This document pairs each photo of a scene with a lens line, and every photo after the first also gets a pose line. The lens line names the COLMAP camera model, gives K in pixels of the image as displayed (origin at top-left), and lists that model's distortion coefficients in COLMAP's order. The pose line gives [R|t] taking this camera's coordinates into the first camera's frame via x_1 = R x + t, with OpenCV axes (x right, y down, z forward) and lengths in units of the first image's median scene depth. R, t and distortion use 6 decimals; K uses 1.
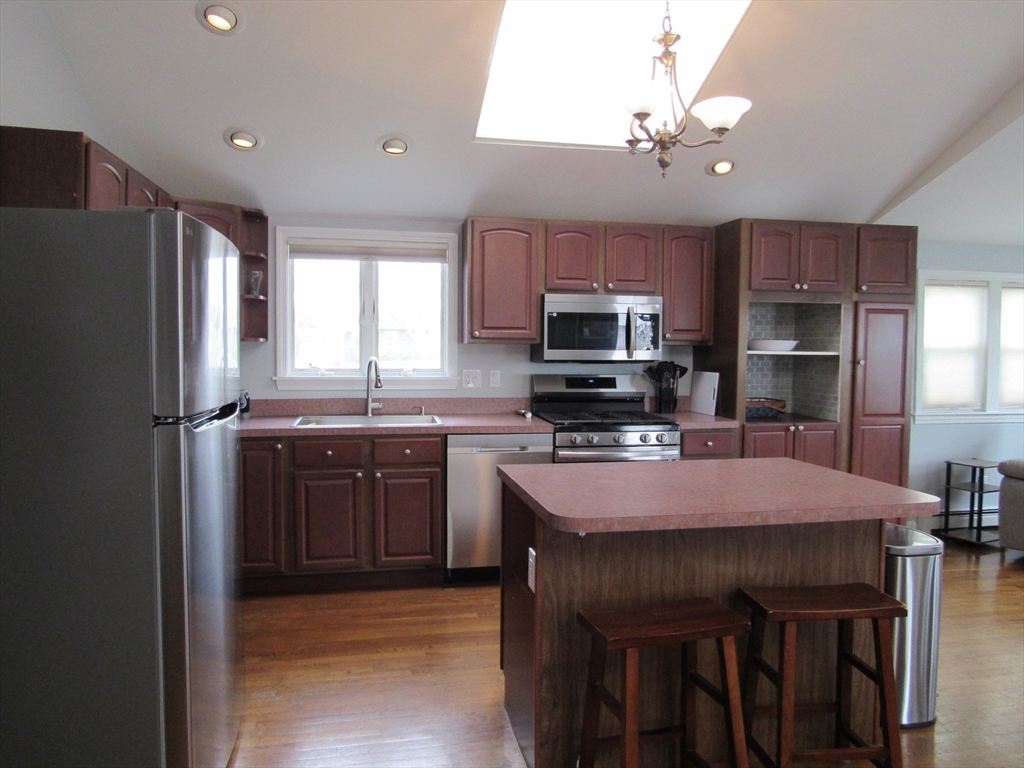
lens RADIAL K [[733.2, 0, 512.0], [0, 733.2, 384.0], [0, 0, 1]] dist [-0.034947, 0.001593]
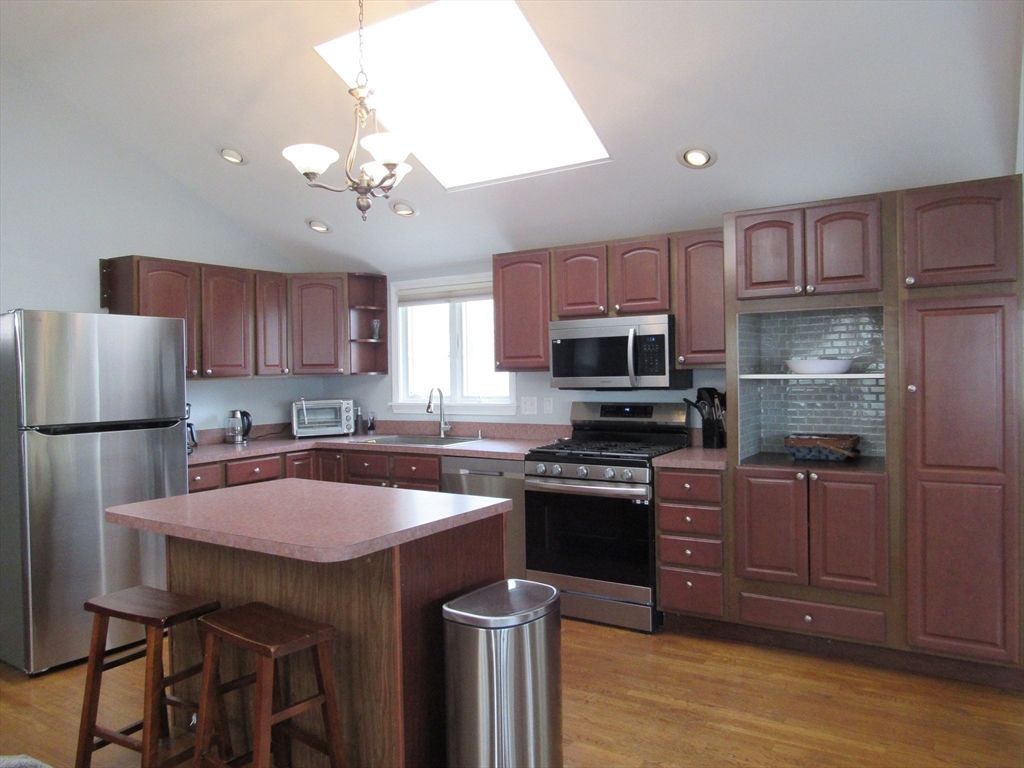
lens RADIAL K [[733.2, 0, 512.0], [0, 733.2, 384.0], [0, 0, 1]] dist [-0.034947, 0.001593]
pose [[0.711136, -0.009556, -0.702990, 0.696132], [-0.011405, 0.999619, -0.025125, -0.011976], [0.702962, 0.025885, 0.710756, 0.249460]]
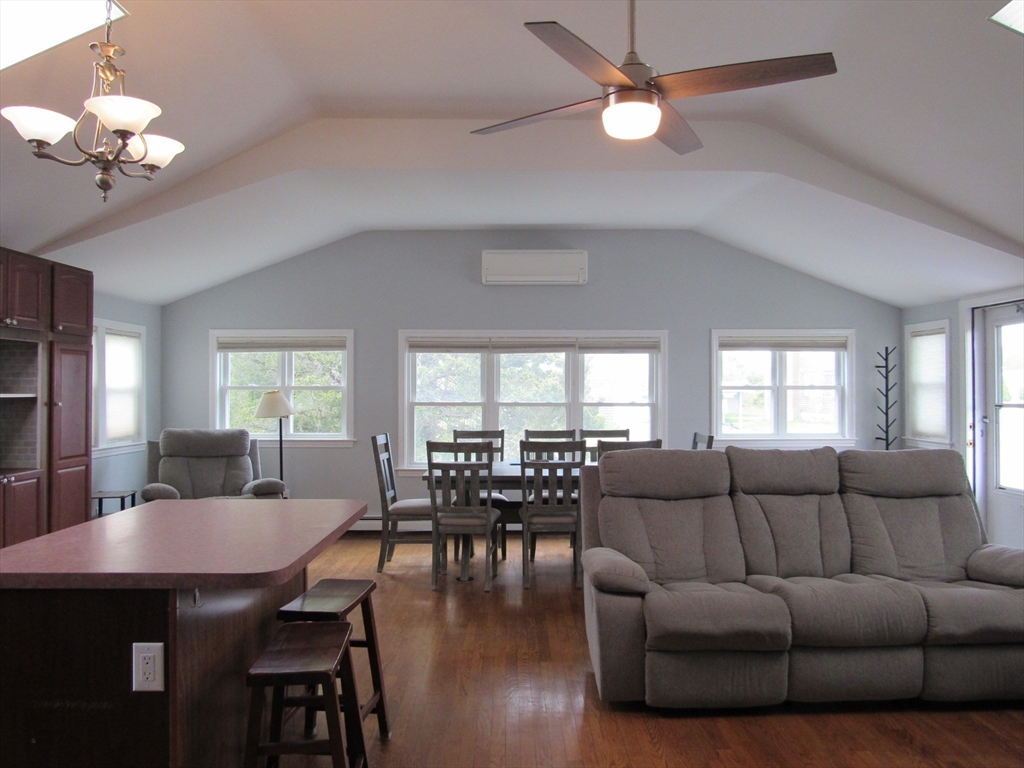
lens RADIAL K [[710.4, 0, 512.0], [0, 710.4, 384.0], [0, 0, 1]] dist [-0.039262, -0.000995]
pose [[0.197620, 0.006518, 0.980257, -0.315591], [0.035704, 0.999267, -0.013843, -0.022510], [-0.979628, 0.037735, 0.197243, 0.226707]]
